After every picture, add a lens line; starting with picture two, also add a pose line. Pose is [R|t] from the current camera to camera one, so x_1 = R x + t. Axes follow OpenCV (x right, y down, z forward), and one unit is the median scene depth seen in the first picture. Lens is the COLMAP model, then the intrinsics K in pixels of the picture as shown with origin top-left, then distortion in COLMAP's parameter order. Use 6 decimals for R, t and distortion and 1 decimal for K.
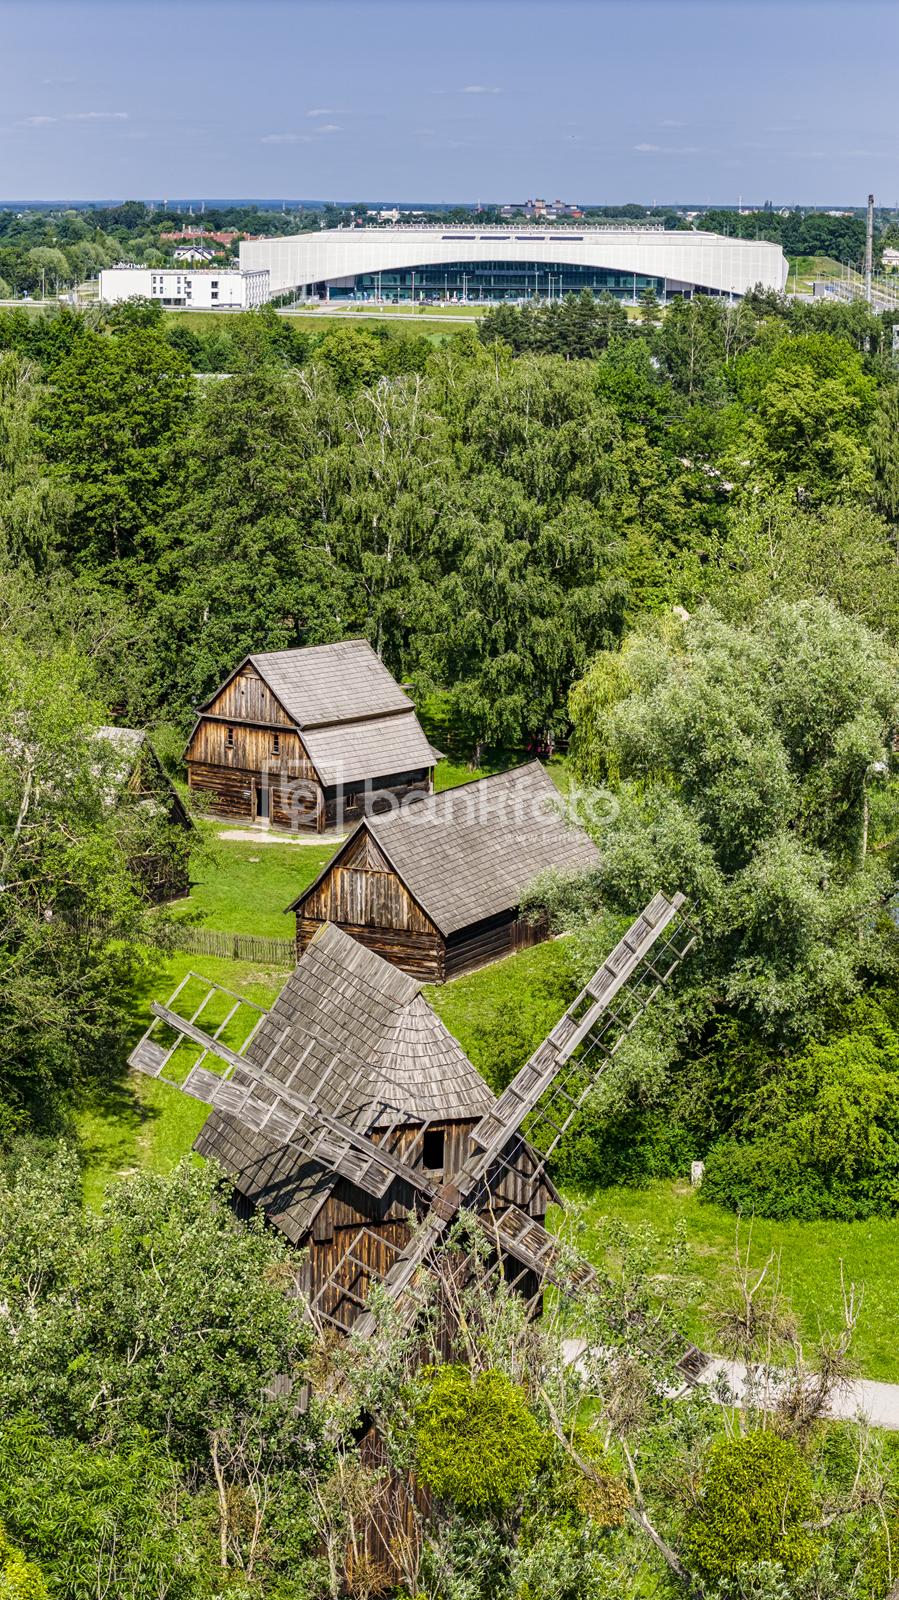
lens RADIAL K [[3394.1, 0, 449.5], [0, 3394.1, 800.0], [0, 0, 1]] dist [-0.176166, 0.077773]
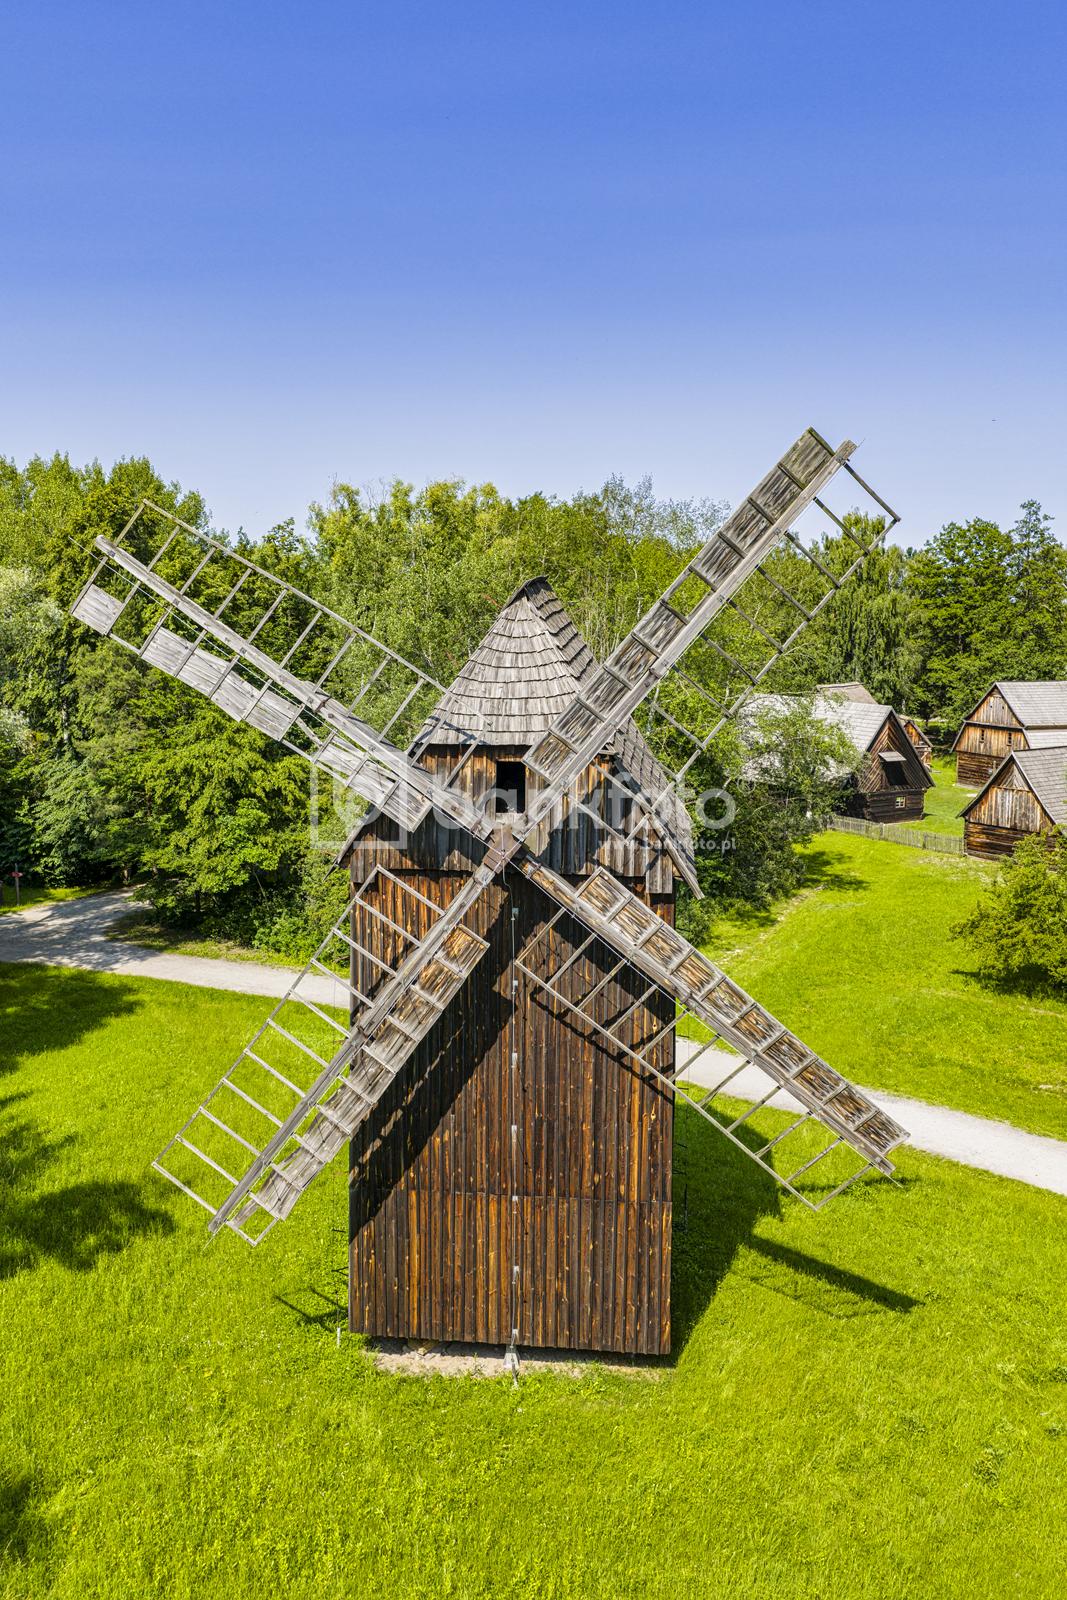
lens RADIAL K [[1399.4, 0, 521.5], [0, 1399.4, 788.7], [0, 0, 1]] dist [0.055754, -0.094588]
pose [[0.871630, 0.057102, -0.486827, 0.070608], [-0.087992, 0.995285, -0.040802, 0.053199], [0.482202, 0.078401, 0.872545, 0.327693]]
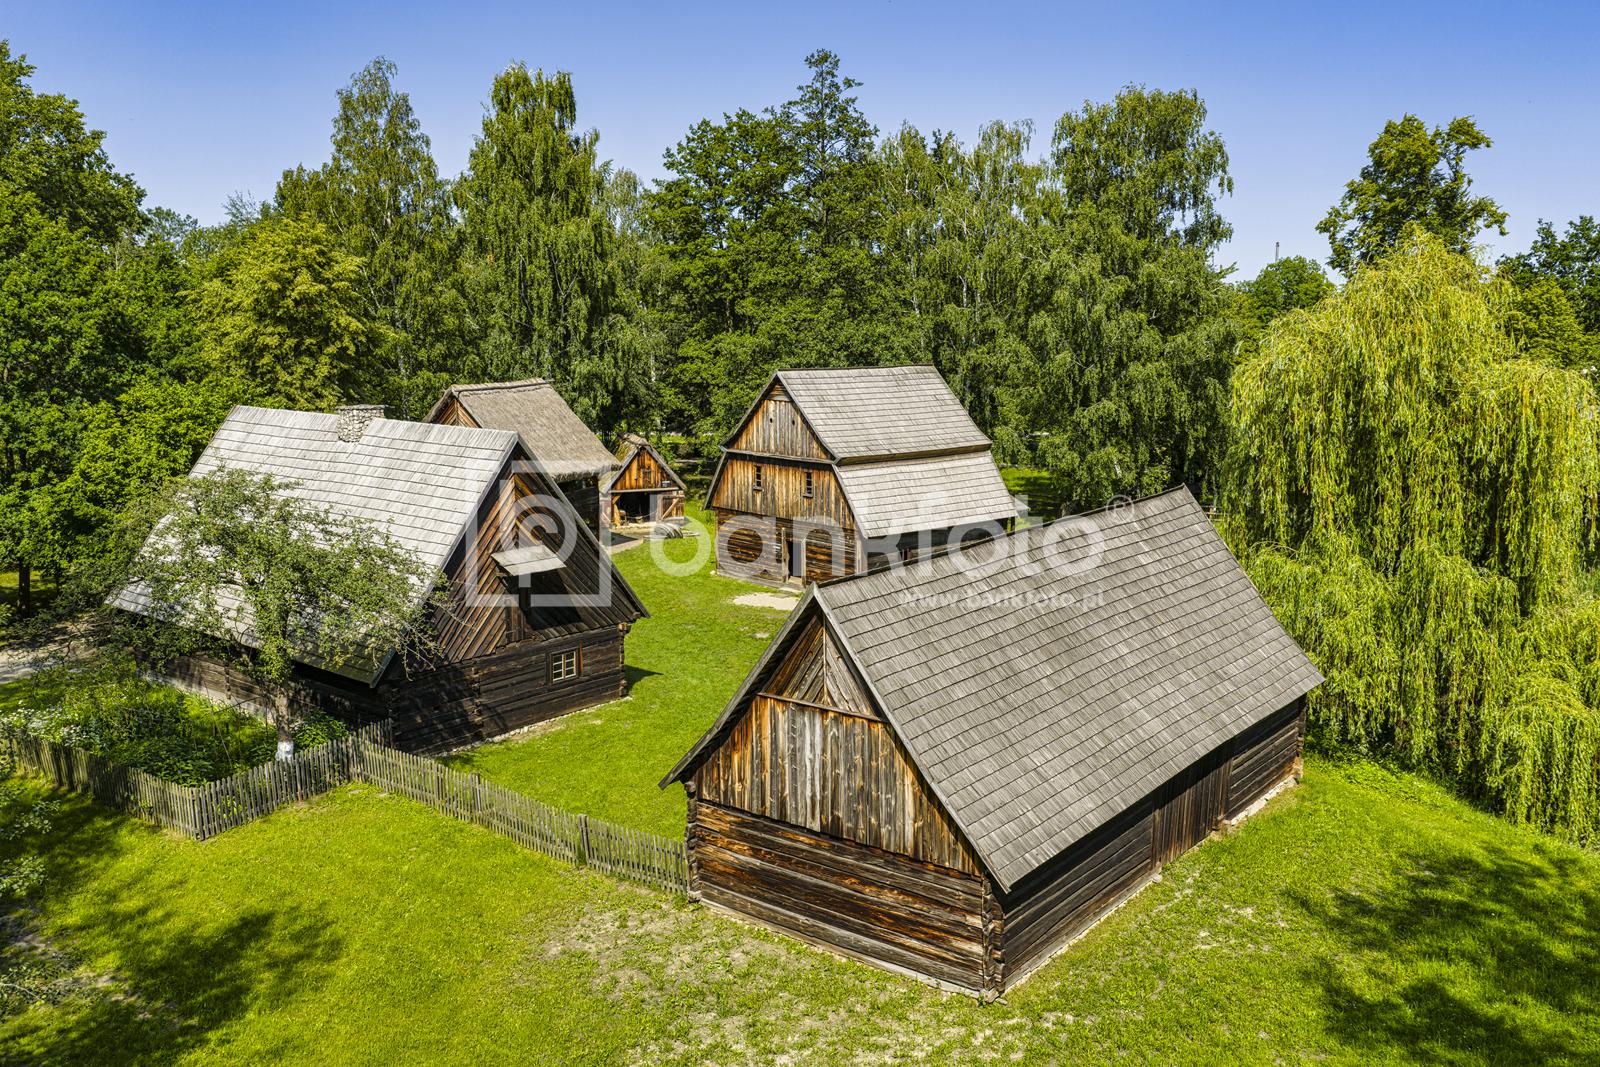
lens RADIAL K [[1294.3, 0, 836.3], [0, 1294.3, 540.4], [0, 0, 1]] dist [0.029654, -0.009182]
pose [[0.987538, 0.014837, -0.156680, 0.002200], [-0.018079, 0.999651, -0.019283, 0.002122], [0.156339, 0.021875, 0.987461, 0.711222]]
